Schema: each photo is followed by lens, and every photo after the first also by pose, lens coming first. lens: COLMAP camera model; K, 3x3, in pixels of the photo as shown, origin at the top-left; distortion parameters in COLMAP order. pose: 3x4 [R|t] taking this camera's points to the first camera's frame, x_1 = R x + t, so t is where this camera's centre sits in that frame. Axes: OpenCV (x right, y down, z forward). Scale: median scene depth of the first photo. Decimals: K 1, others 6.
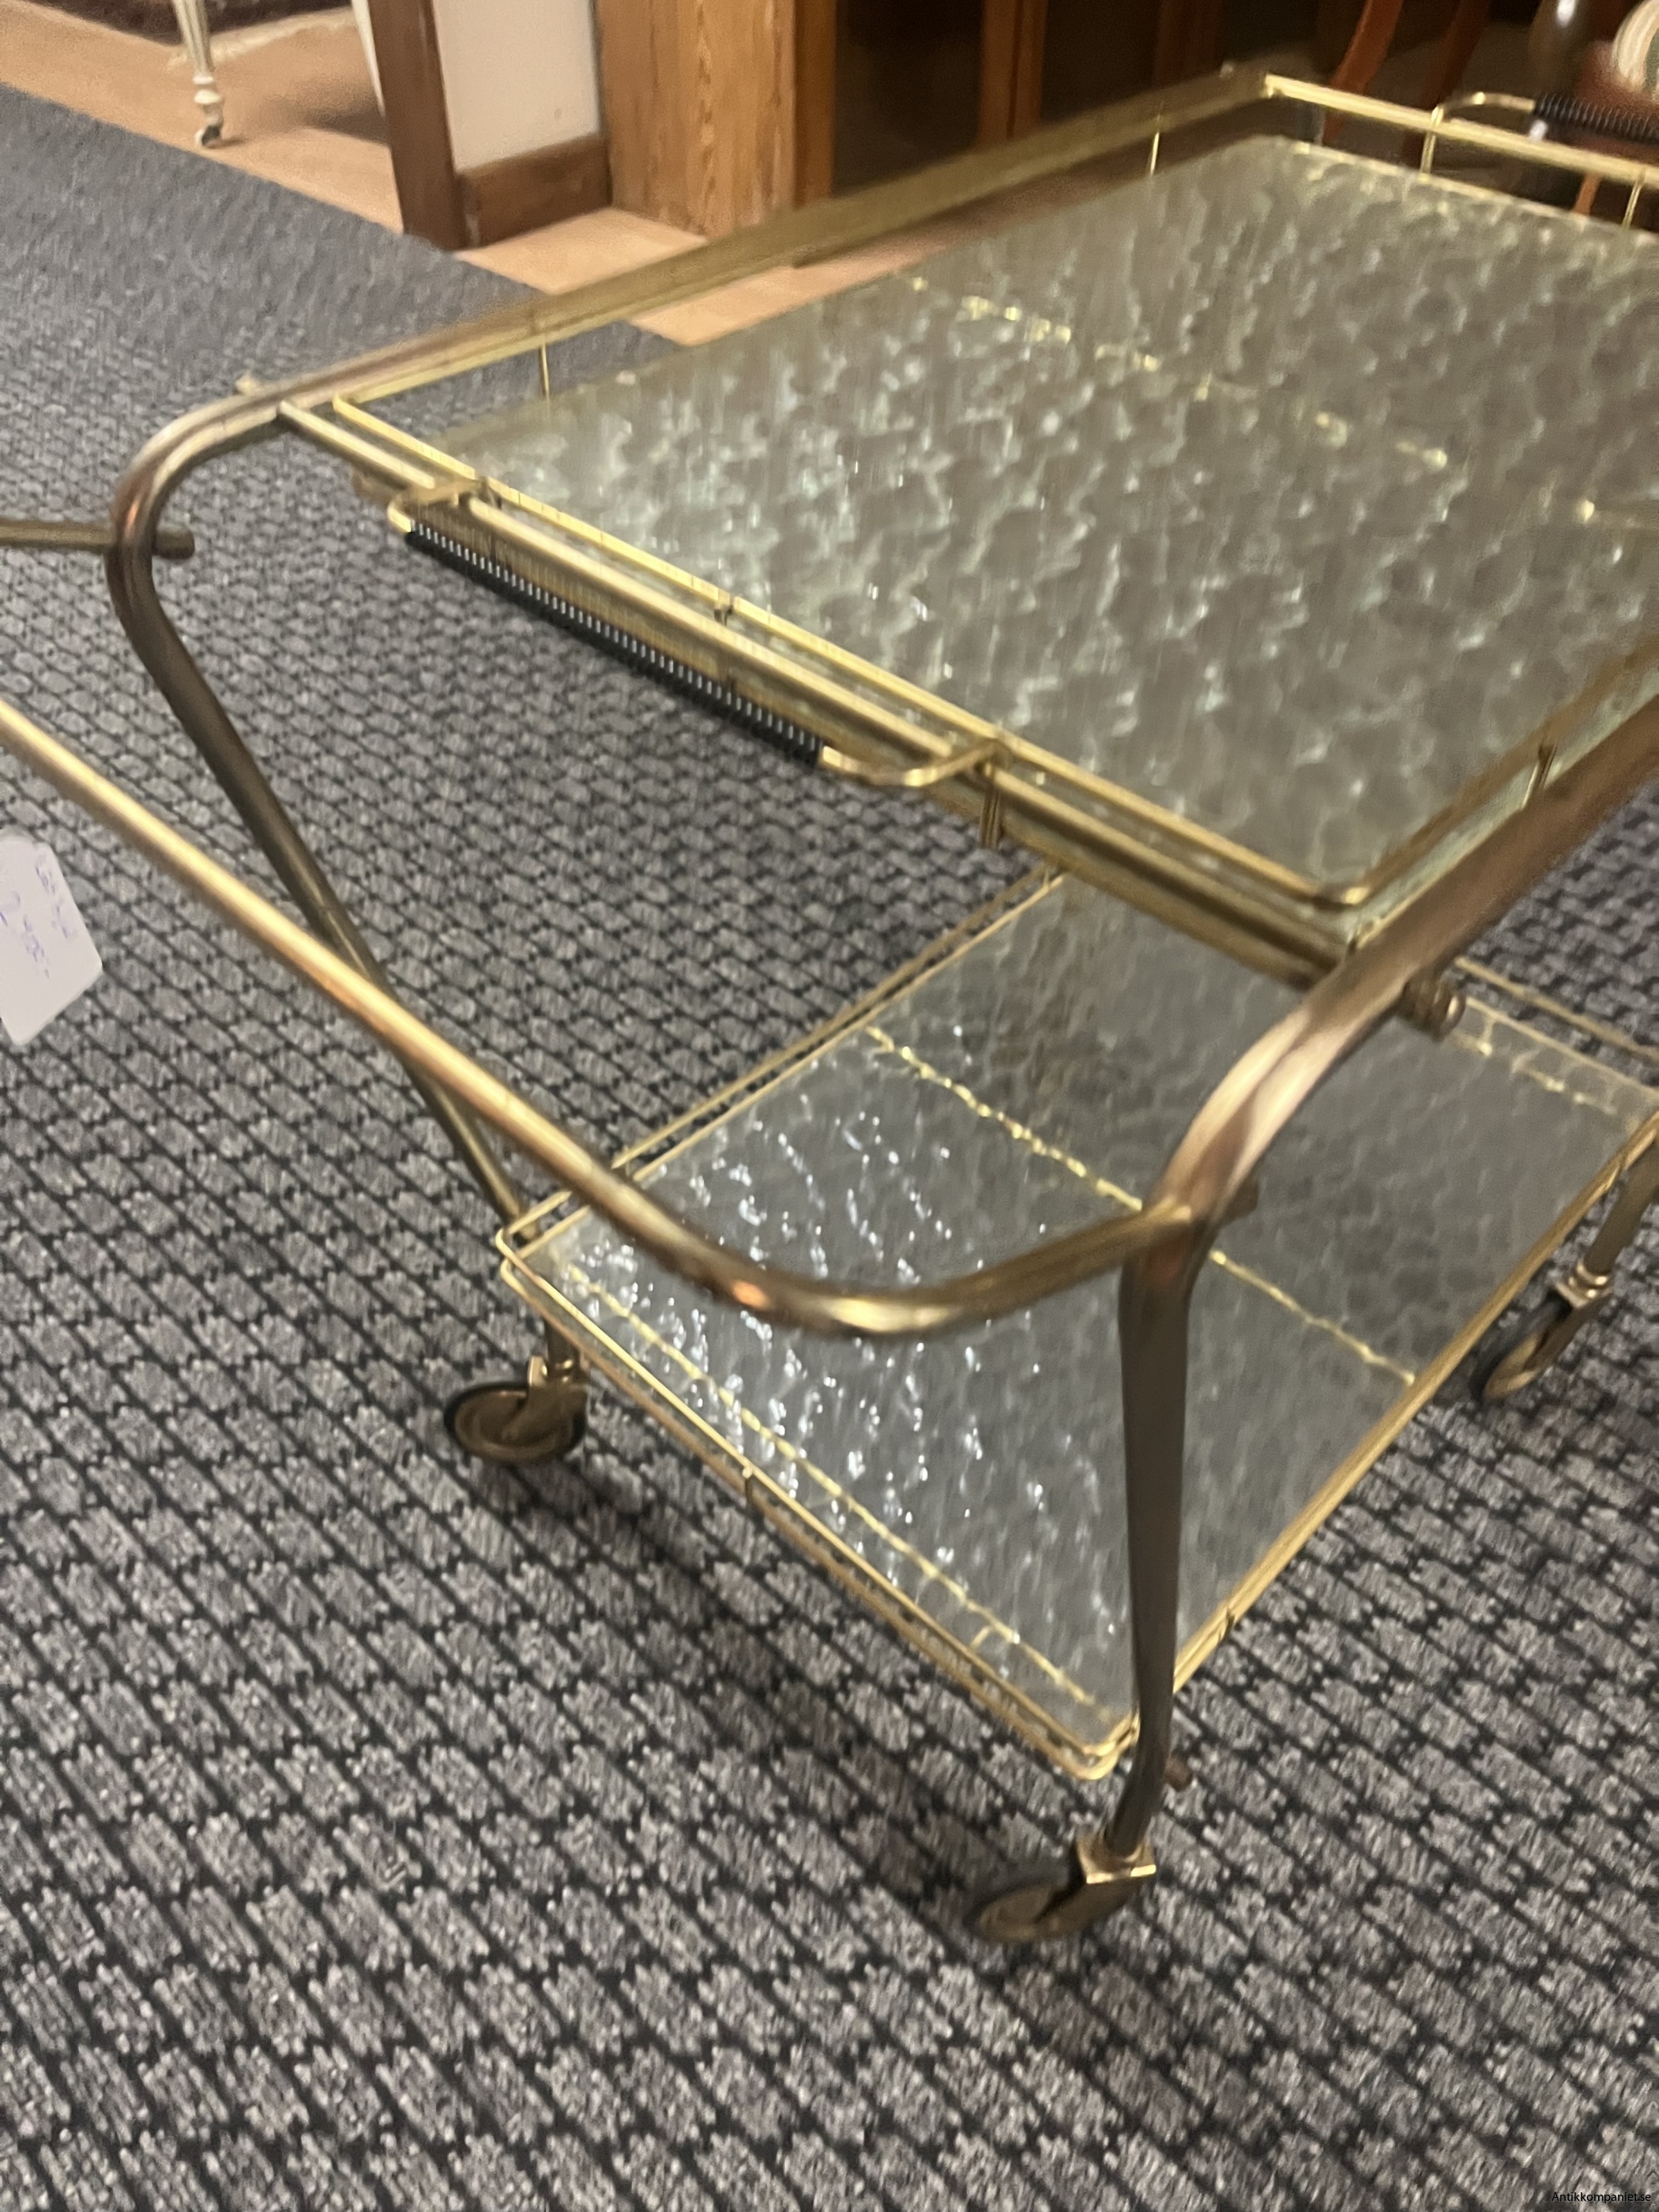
lens RADIAL K [[1698.7, 0, 815.9], [0, 1698.7, 1125.5], [0, 0, 1]] dist [0.047061, -0.090506]
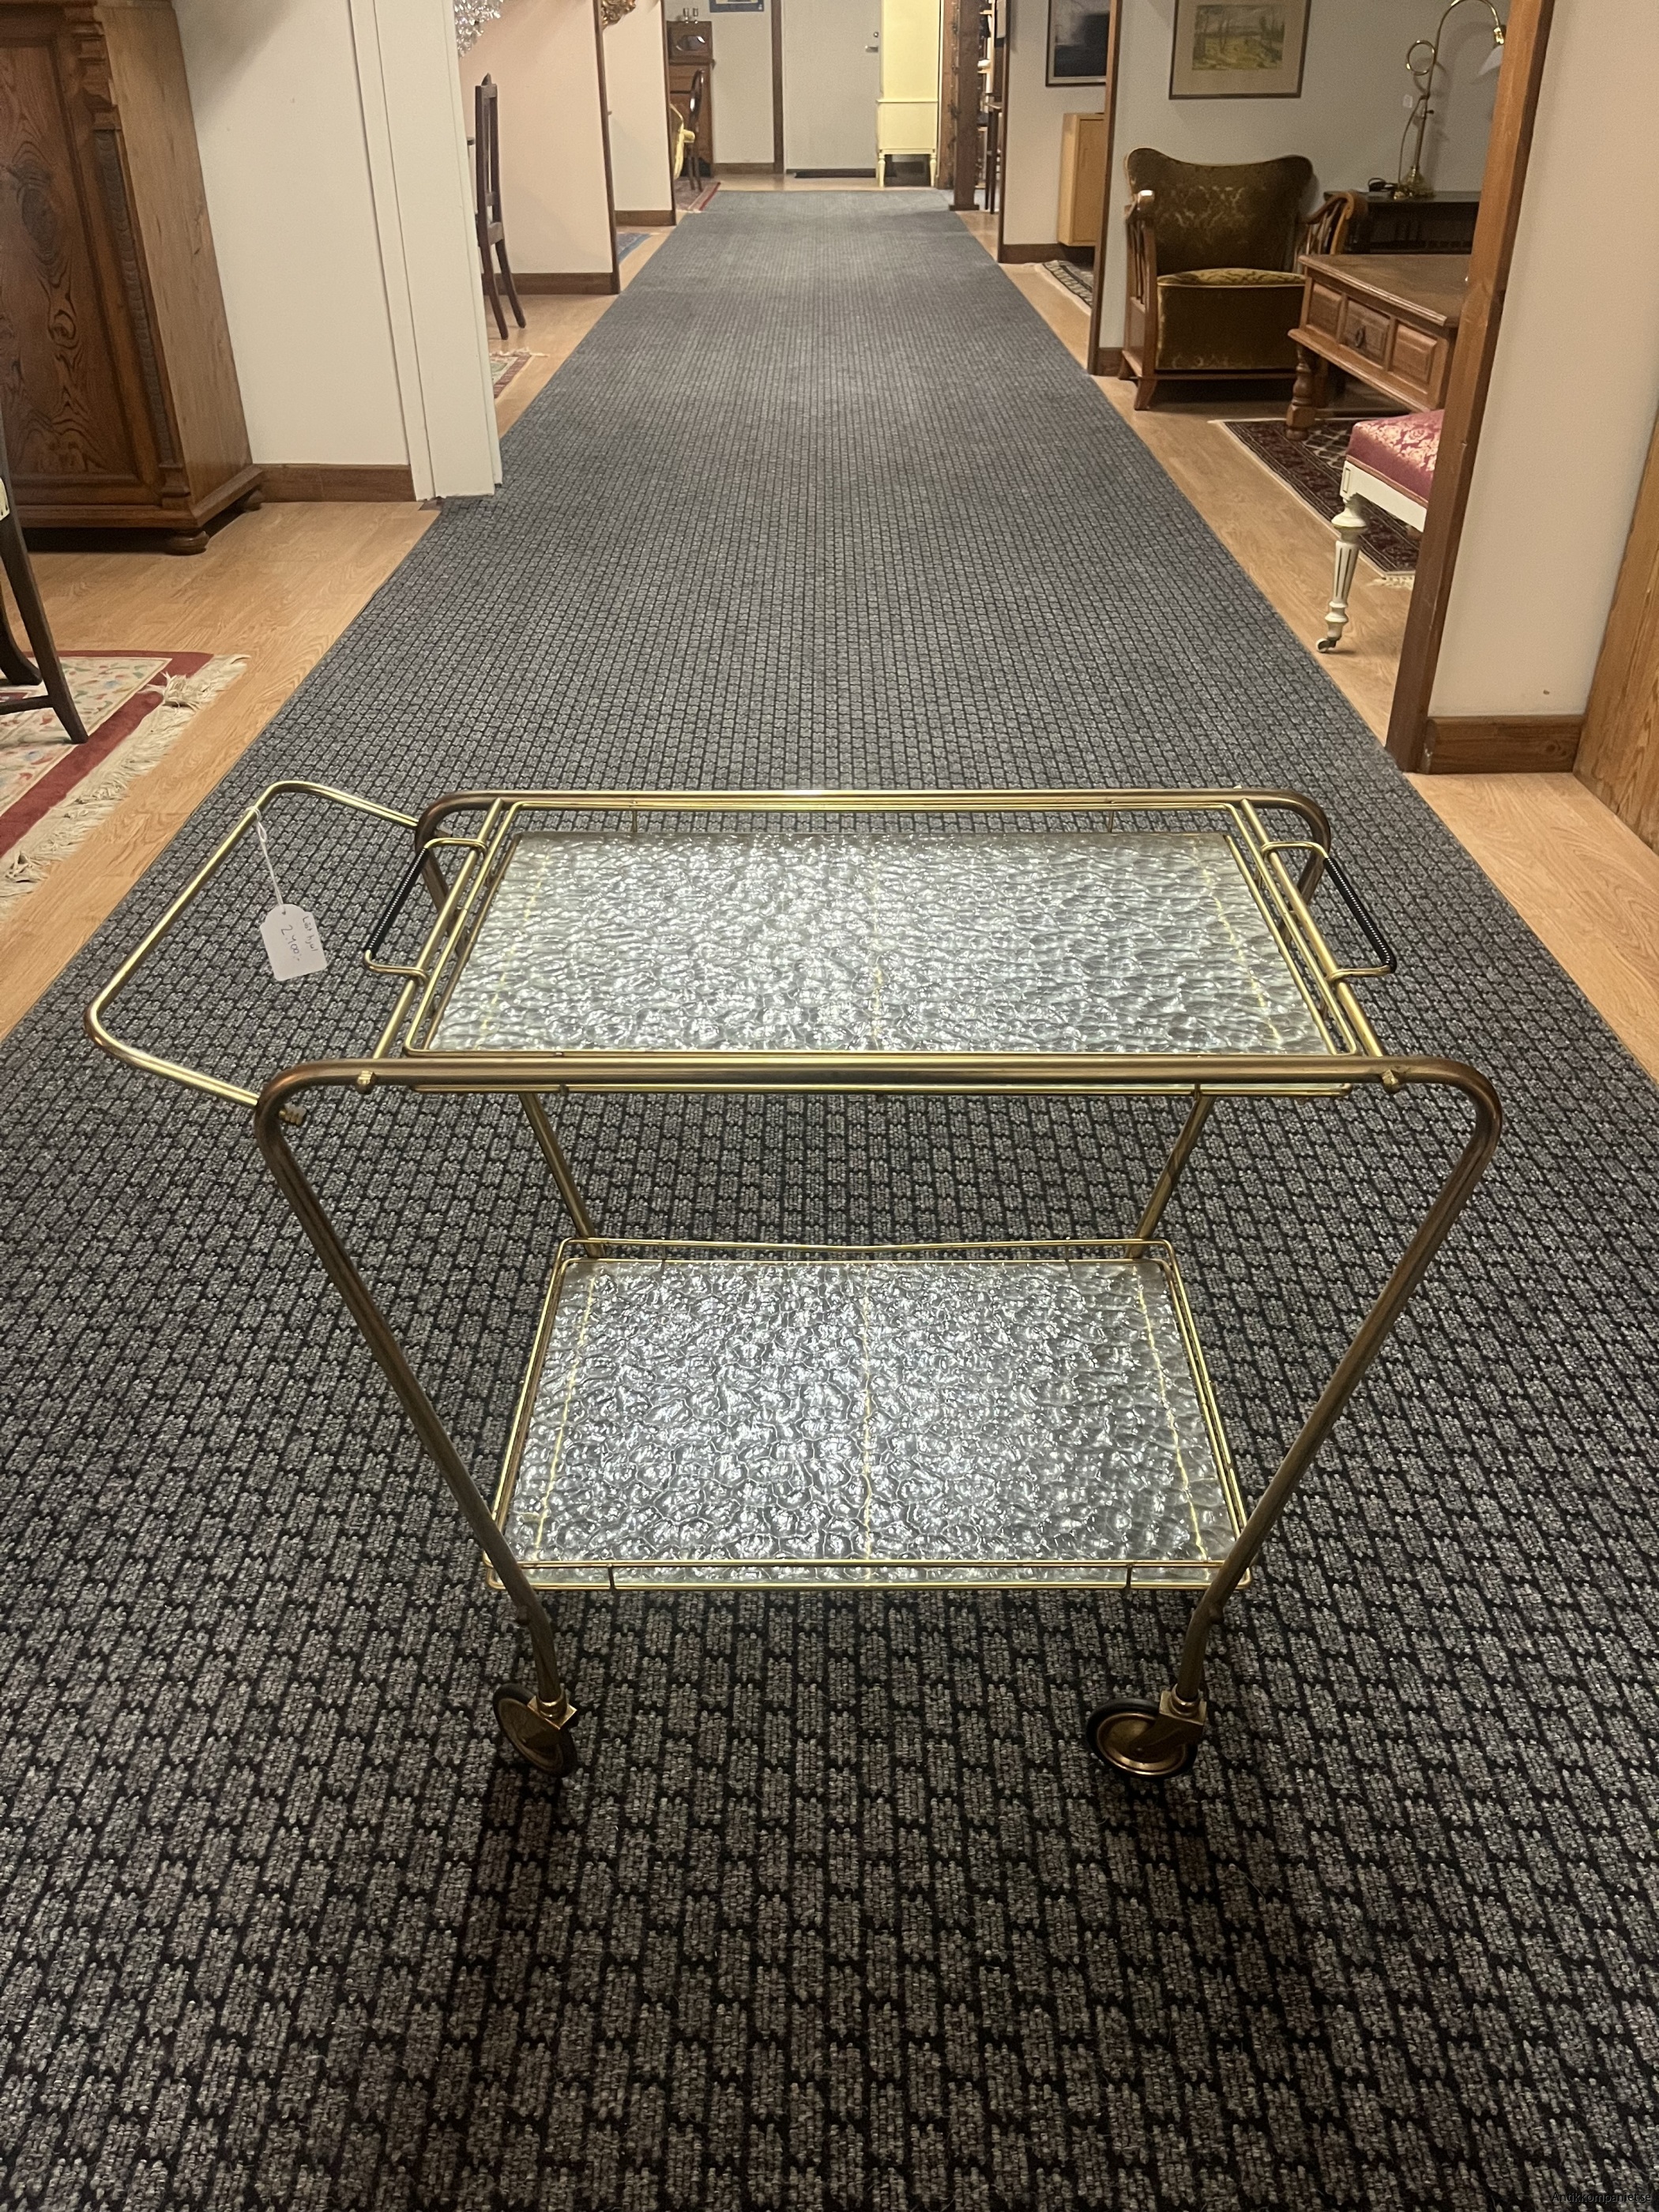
lens RADIAL K [[1698.7, 0, 840.8], [0, 1698.7, 1105.8], [0, 0, 1]] dist [0.047061, -0.090506]
pose [[0.693785, 0.376866, -0.613706, 1.061146], [-0.505597, 0.861728, -0.042397, -0.126303], [0.512869, 0.339702, 0.788396, -0.309383]]
